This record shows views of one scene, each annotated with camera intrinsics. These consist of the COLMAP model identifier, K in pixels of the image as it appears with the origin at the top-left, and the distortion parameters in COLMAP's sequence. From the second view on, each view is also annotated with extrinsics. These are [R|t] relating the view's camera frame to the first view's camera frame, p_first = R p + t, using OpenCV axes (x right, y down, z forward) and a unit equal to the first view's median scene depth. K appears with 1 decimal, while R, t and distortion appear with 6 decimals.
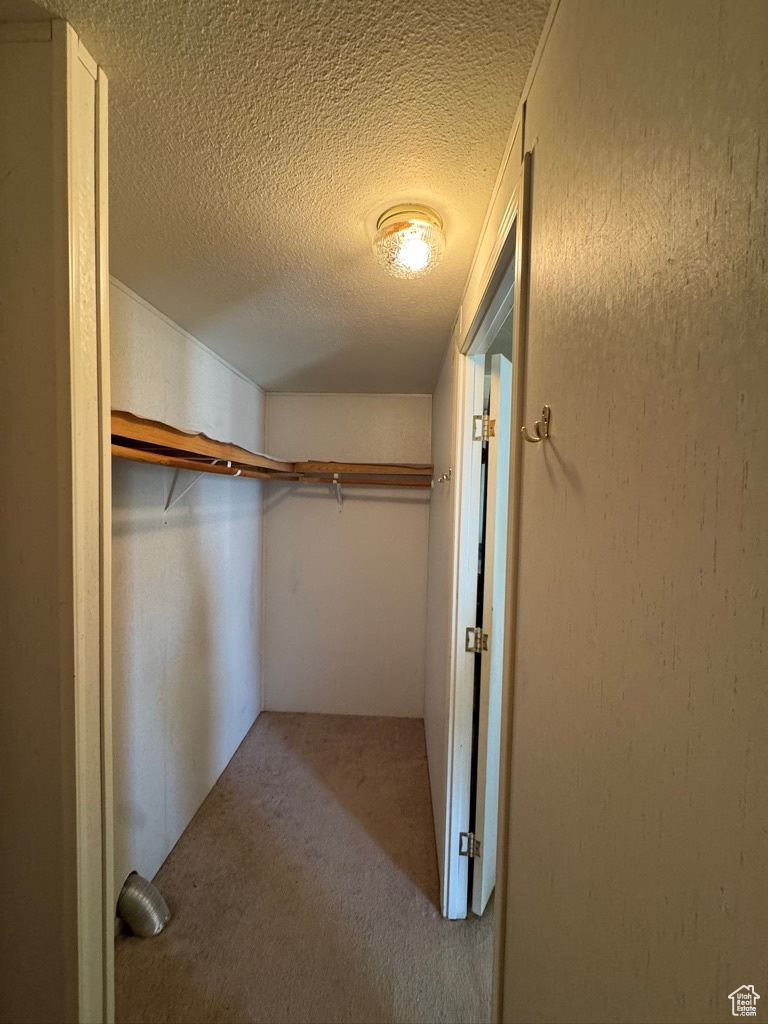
lens RADIAL K [[408.3, 0, 384.2], [0, 408.3, 508.3], [0, 0, 1]] dist [-0.002473, 0.000554]
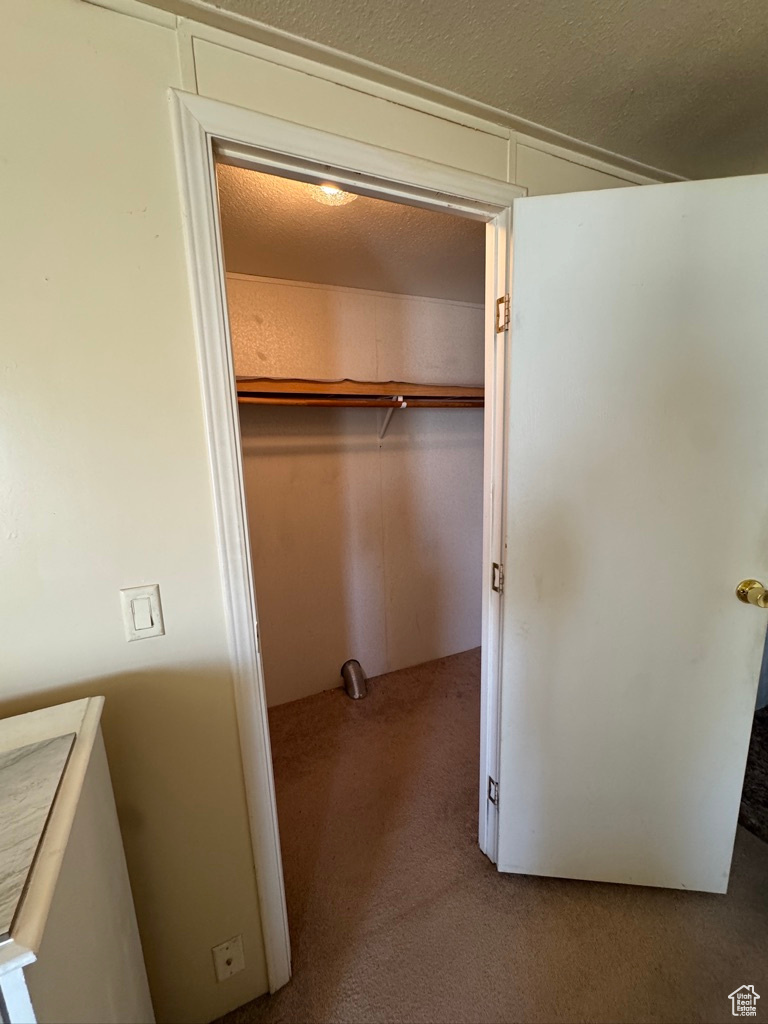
lens RADIAL K [[408.3, 0, 387.9], [0, 408.3, 514.9], [0, 0, 1]] dist [-0.002473, 0.000554]
pose [[0.461664, 0.133727, -0.876917, 0.819145], [0.001221, 0.988475, 0.151382, 0.059742], [0.887054, -0.070958, 0.456180, 0.403672]]
